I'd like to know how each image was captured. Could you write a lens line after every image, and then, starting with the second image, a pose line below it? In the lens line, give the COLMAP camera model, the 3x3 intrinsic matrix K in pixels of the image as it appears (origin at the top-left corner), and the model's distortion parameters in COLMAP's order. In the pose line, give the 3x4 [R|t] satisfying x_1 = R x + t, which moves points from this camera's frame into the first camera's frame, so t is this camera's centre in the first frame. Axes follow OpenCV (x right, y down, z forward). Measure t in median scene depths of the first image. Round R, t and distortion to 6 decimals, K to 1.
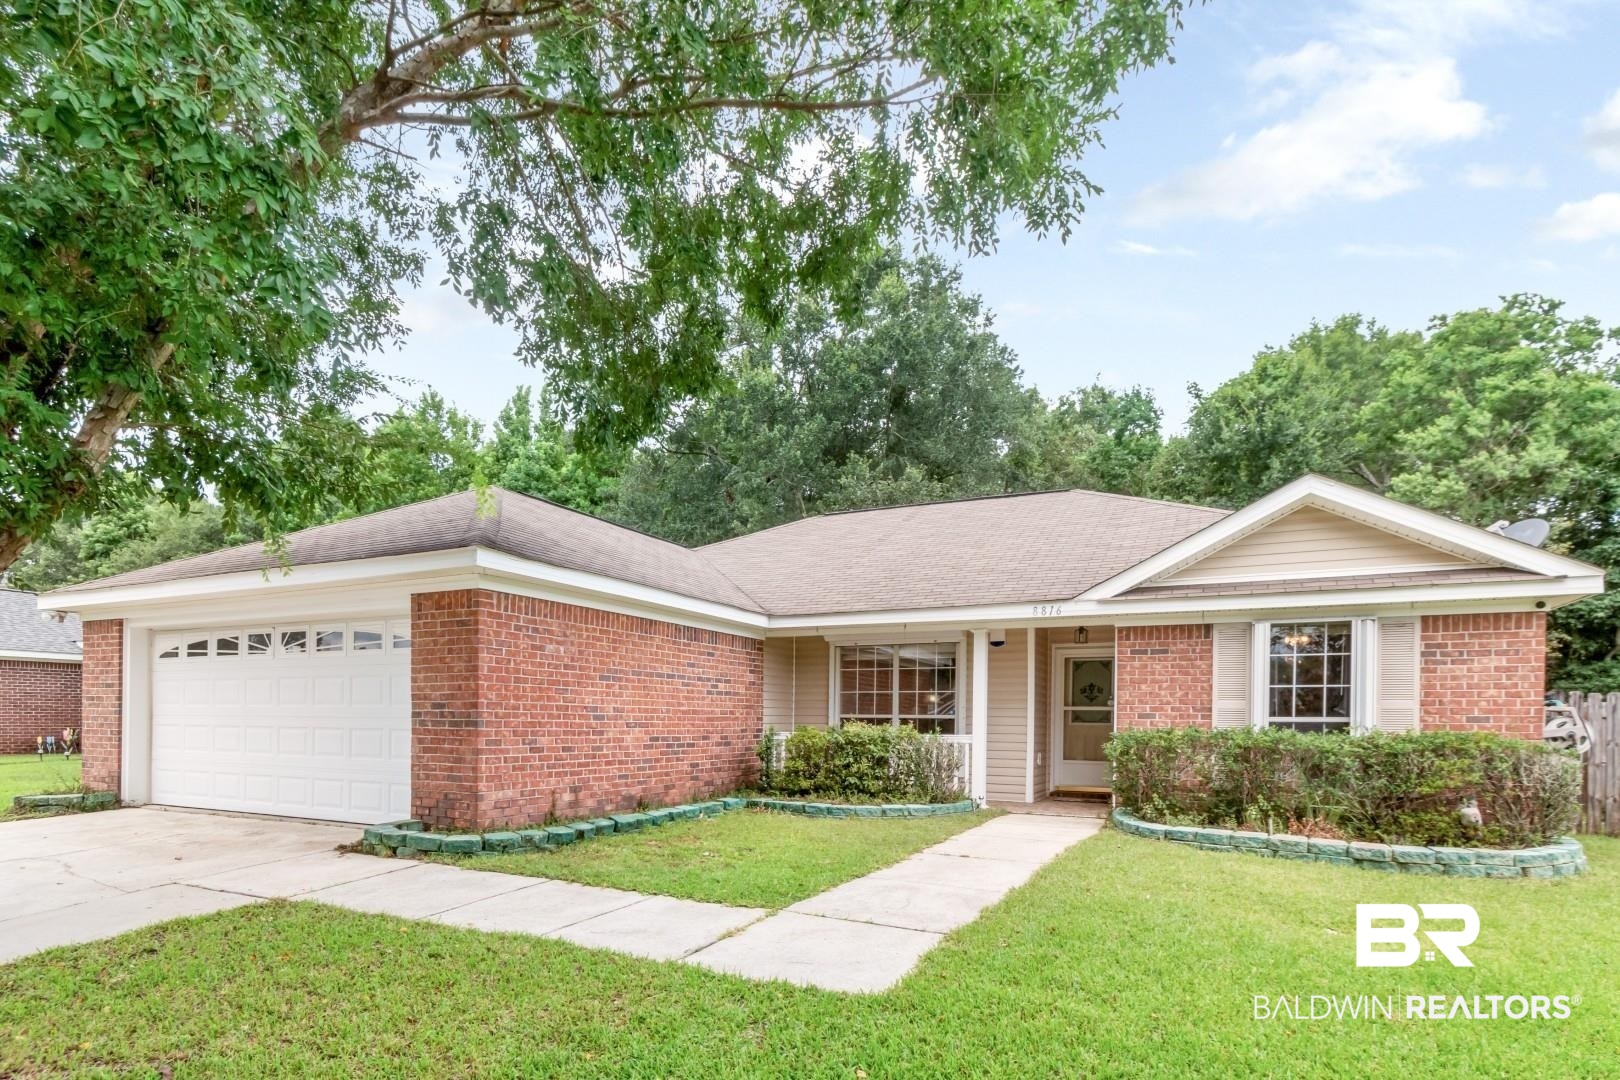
lens RADIAL K [[799.8, 0, 809.4], [0, 799.8, 544.6], [0, 0, 1]] dist [-0.006833, -0.000920]
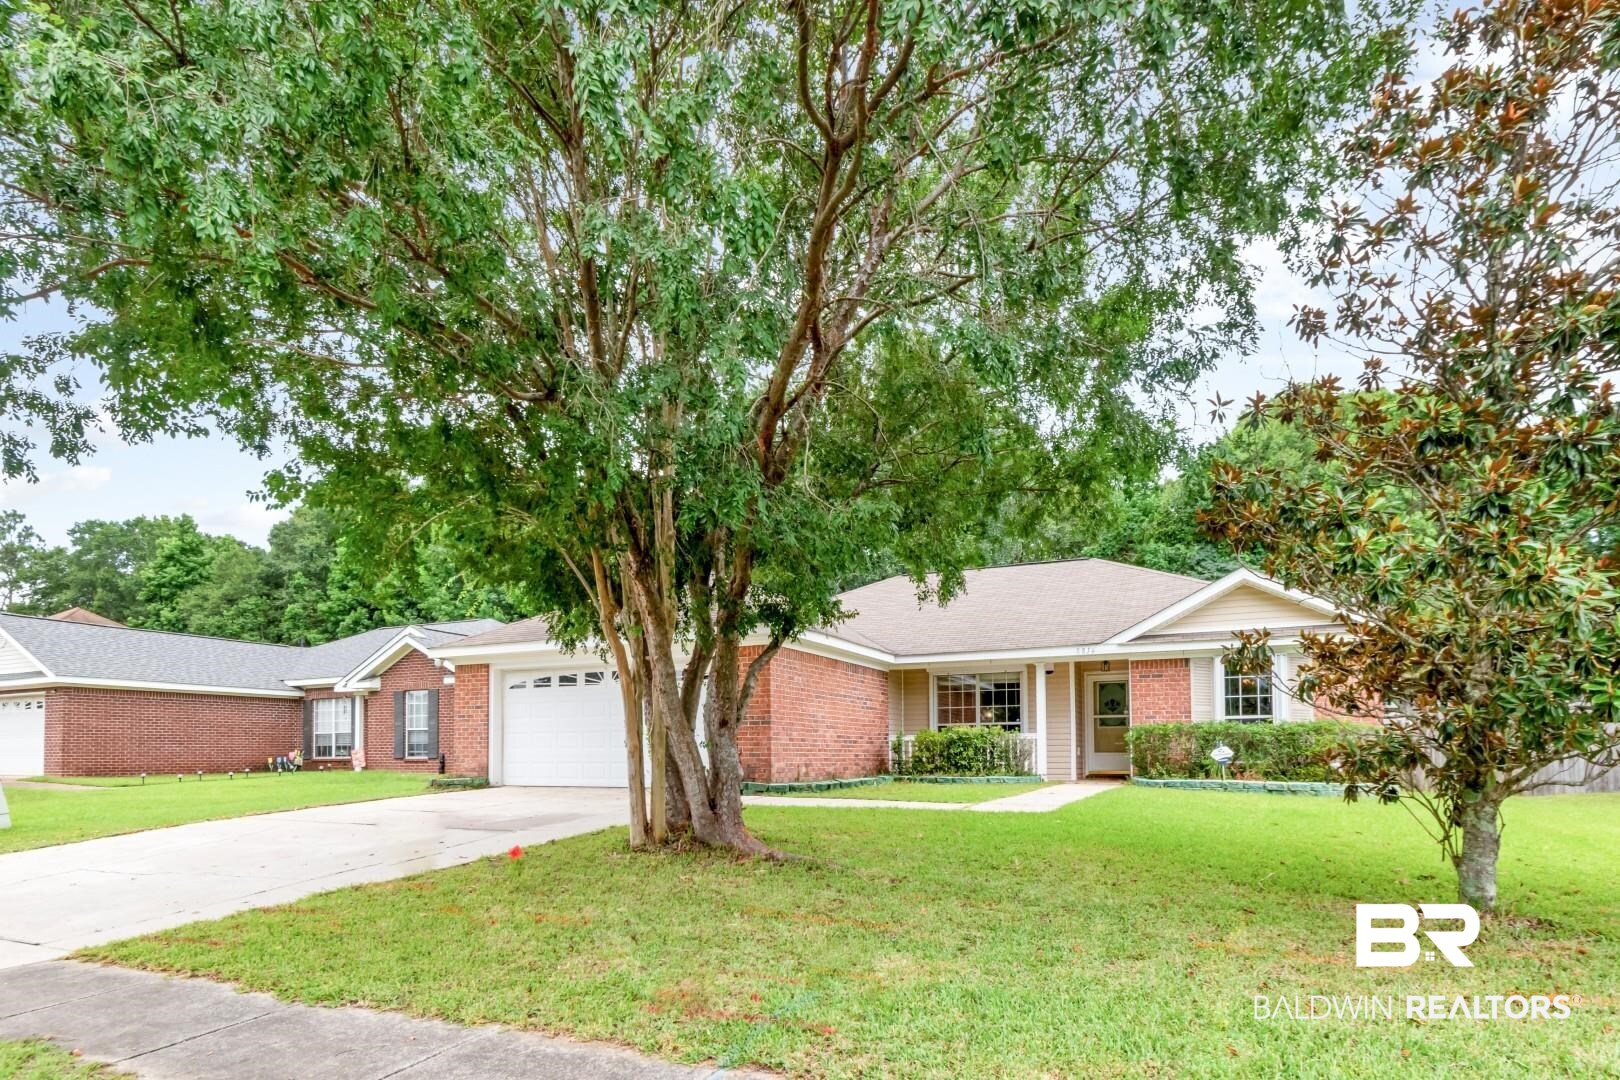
lens RADIAL K [[833.7, 0, 809.1], [0, 833.7, 537.3], [0, 0, 1]] dist [-0.002785, -0.000136]
pose [[0.999766, -0.009438, 0.019468, -0.269663], [0.010218, 0.999134, -0.040338, -0.077836], [-0.019071, 0.040527, 0.998996, -0.620039]]
